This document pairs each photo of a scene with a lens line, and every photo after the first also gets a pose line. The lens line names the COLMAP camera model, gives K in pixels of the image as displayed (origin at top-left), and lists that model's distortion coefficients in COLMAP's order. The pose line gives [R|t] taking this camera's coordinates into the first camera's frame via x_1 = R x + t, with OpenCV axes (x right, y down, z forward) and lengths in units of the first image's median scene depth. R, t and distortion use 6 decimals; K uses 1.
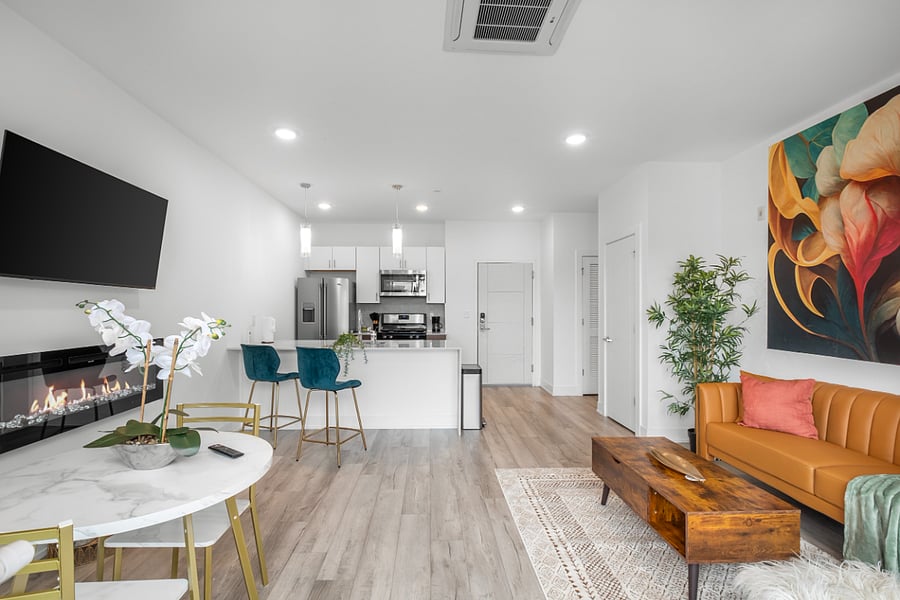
lens RADIAL K [[409.0, 0, 446.8], [0, 409.0, 309.0], [0, 0, 1]] dist [-0.002491, -0.001058]
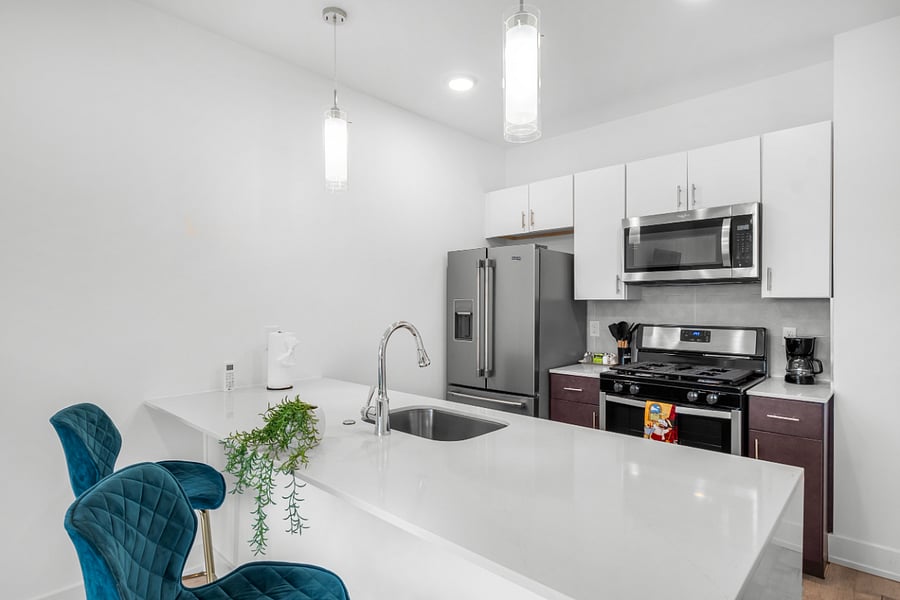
lens RADIAL K [[482.7, 0, 434.7], [0, 482.7, 307.4], [0, 0, 1]] dist [0.011008, 0.000865]
pose [[0.691183, 0.001030, -0.722679, 0.115638], [-0.000433, 0.999999, 0.001012, -0.014461], [0.722680, -0.000387, 0.691183, 1.079150]]
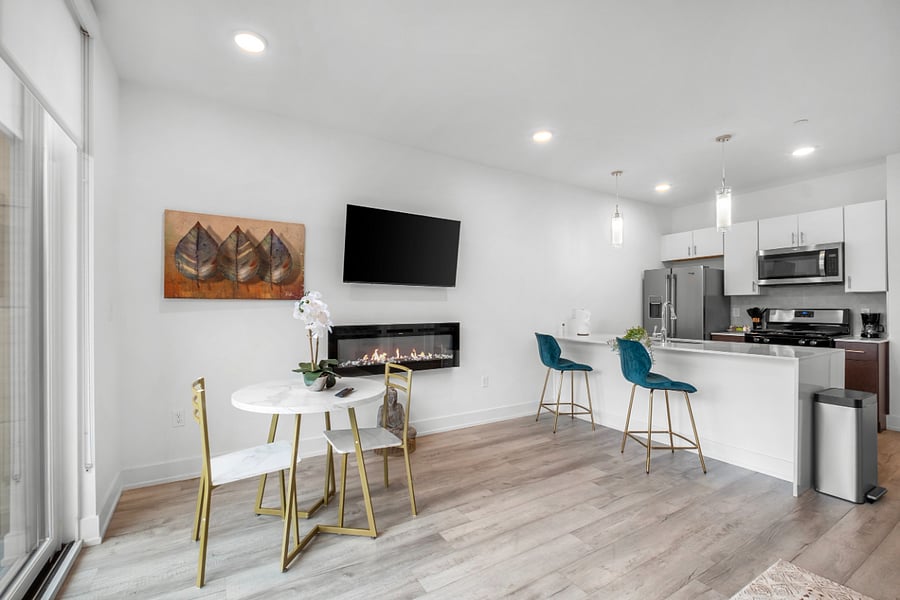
lens RADIAL K [[392.2, 0, 442.1], [0, 392.2, 306.4], [0, 0, 1]] dist [-0.004005, -0.000552]
pose [[0.475922, -0.007166, -0.879458, 0.396276], [0.000705, 0.999970, -0.007766, 0.025296], [0.879487, 0.003076, 0.475912, 0.297914]]
